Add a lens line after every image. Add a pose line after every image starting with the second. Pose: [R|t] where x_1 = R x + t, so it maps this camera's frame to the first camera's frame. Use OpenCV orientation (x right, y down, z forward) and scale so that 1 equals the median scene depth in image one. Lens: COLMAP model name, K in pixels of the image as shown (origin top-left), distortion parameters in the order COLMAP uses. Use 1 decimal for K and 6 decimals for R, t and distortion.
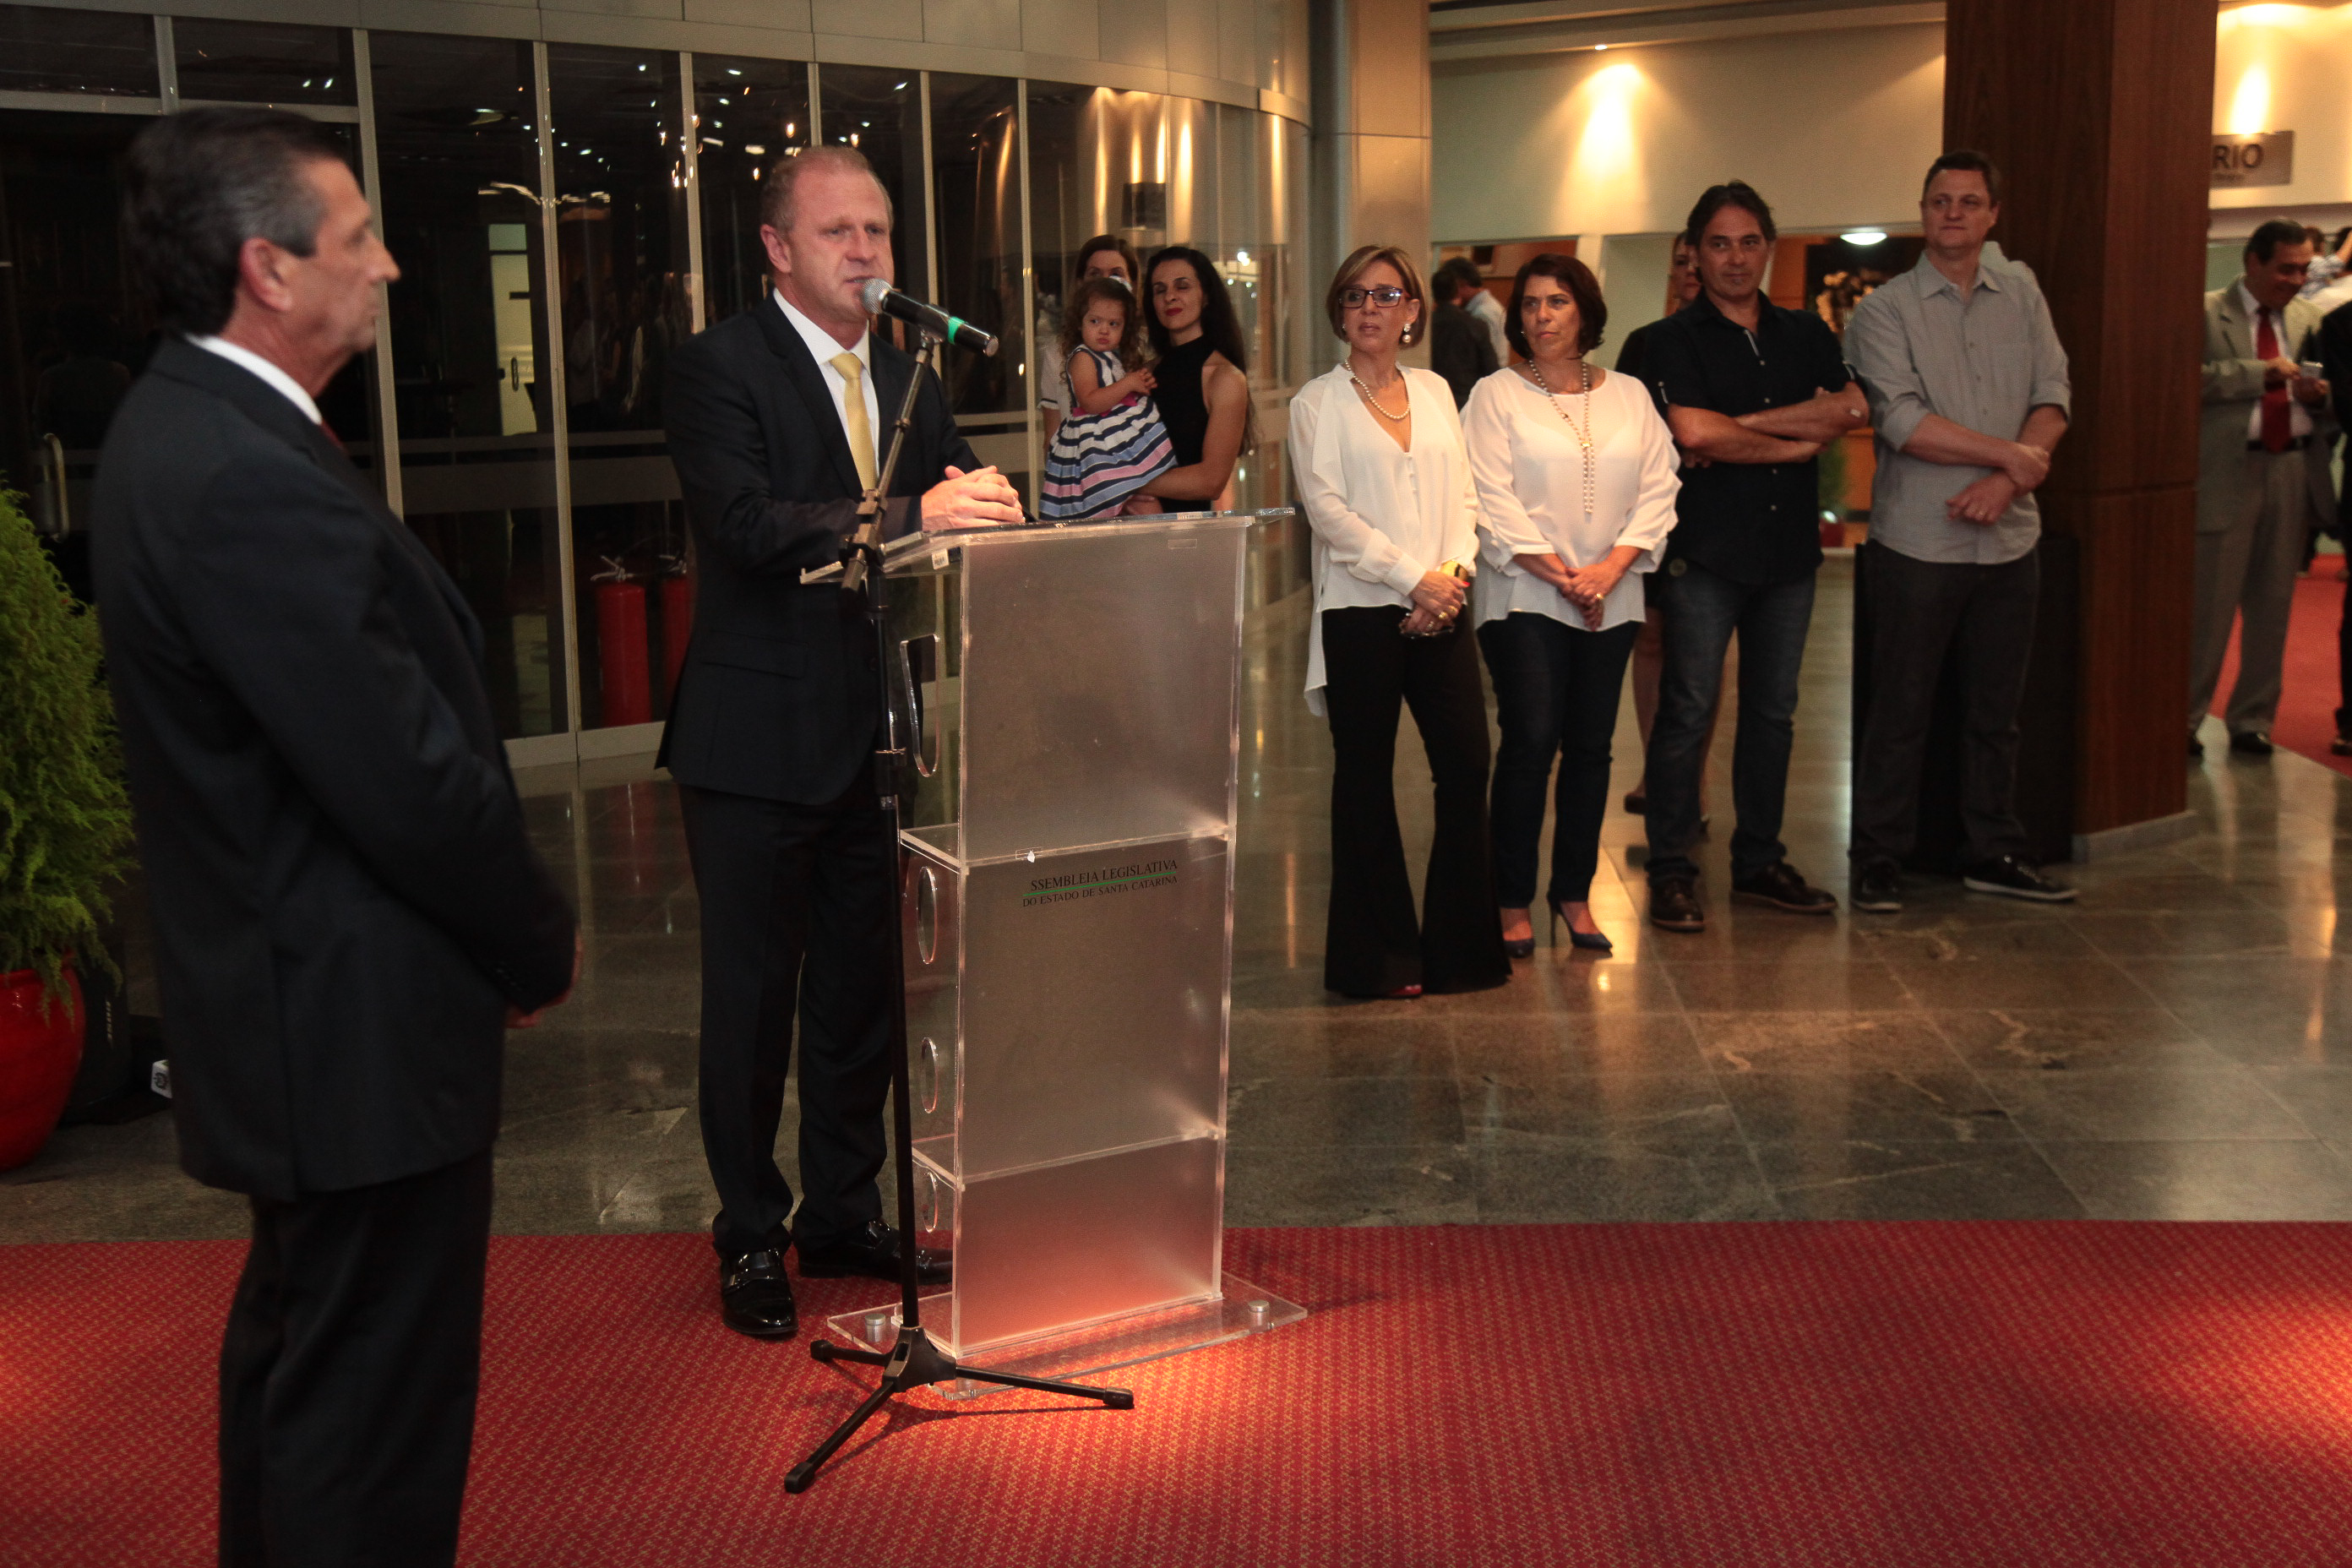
lens RADIAL K [[3218.6, 0, 1219.6], [0, 3218.6, 786.0], [0, 0, 1]] dist [0.210860, 0.000000]
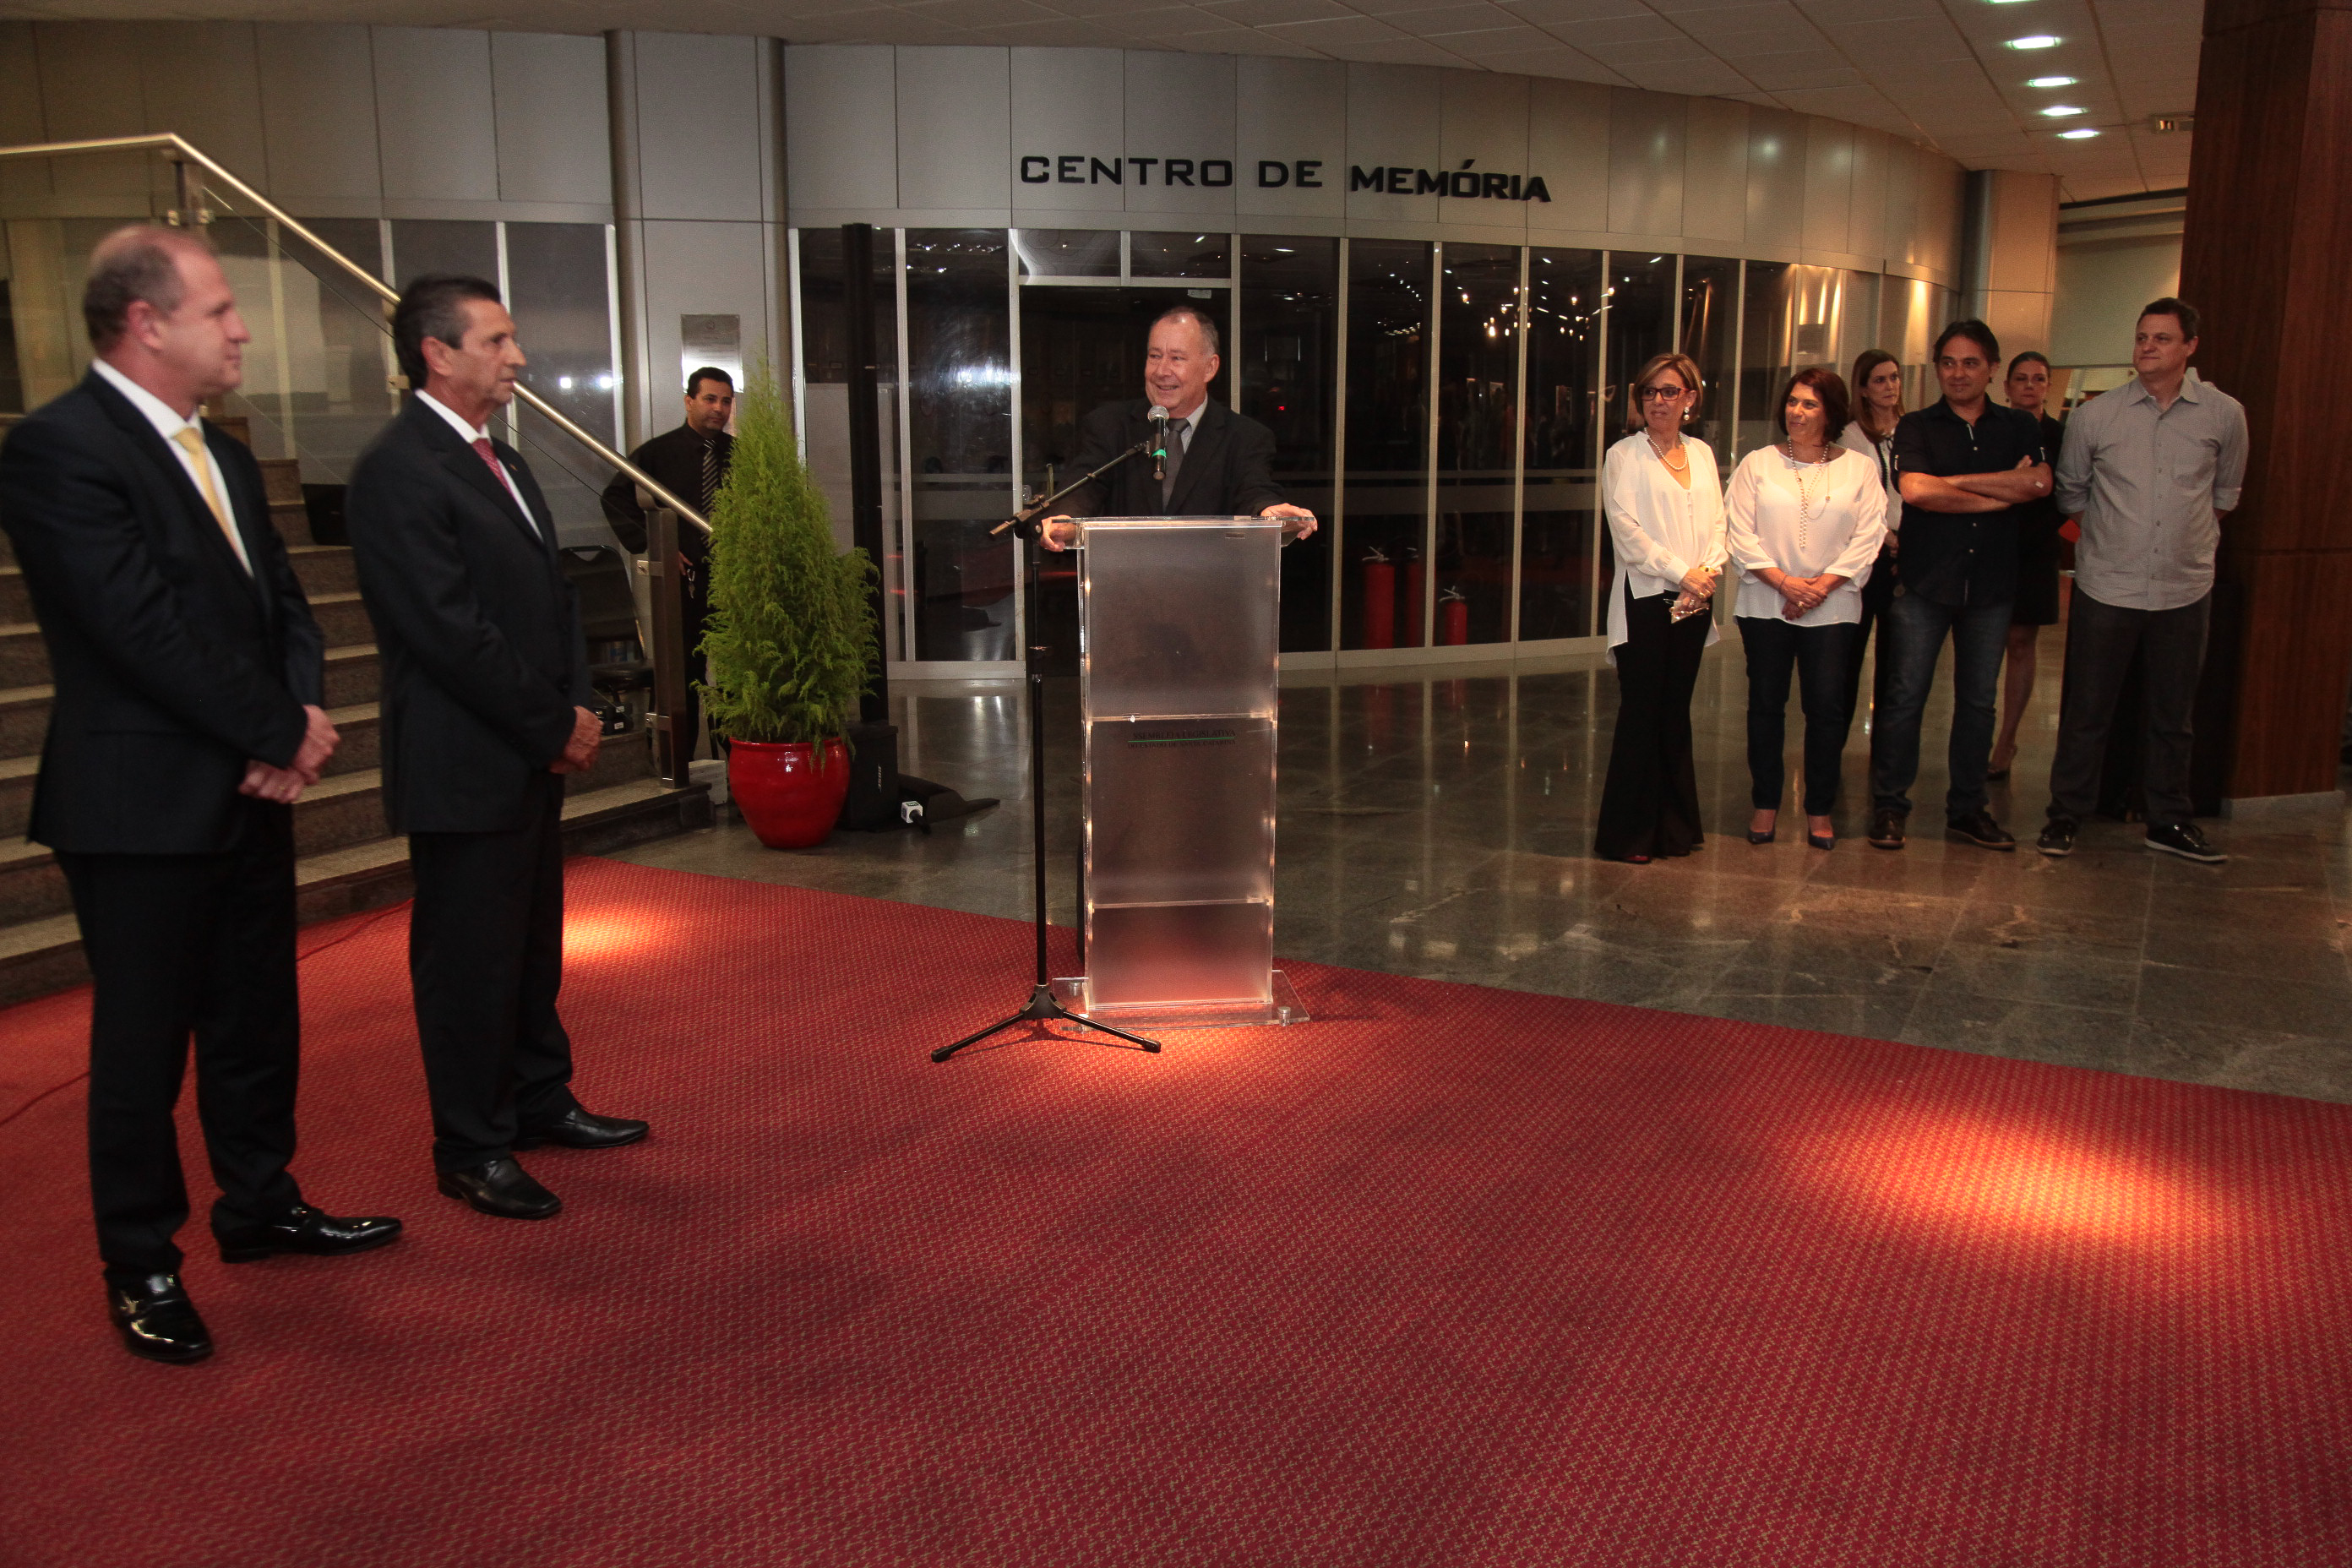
lens RADIAL K [[2007.6, 0, 1254.8], [0, 2007.6, 827.0], [0, 0, 1]] dist [-0.020421, 0.006355]
pose [[0.894040, 0.111429, -0.433908, 0.285315], [-0.085051, 0.993175, 0.079809, -0.006599], [0.439840, -0.034448, 0.897415, 0.060900]]
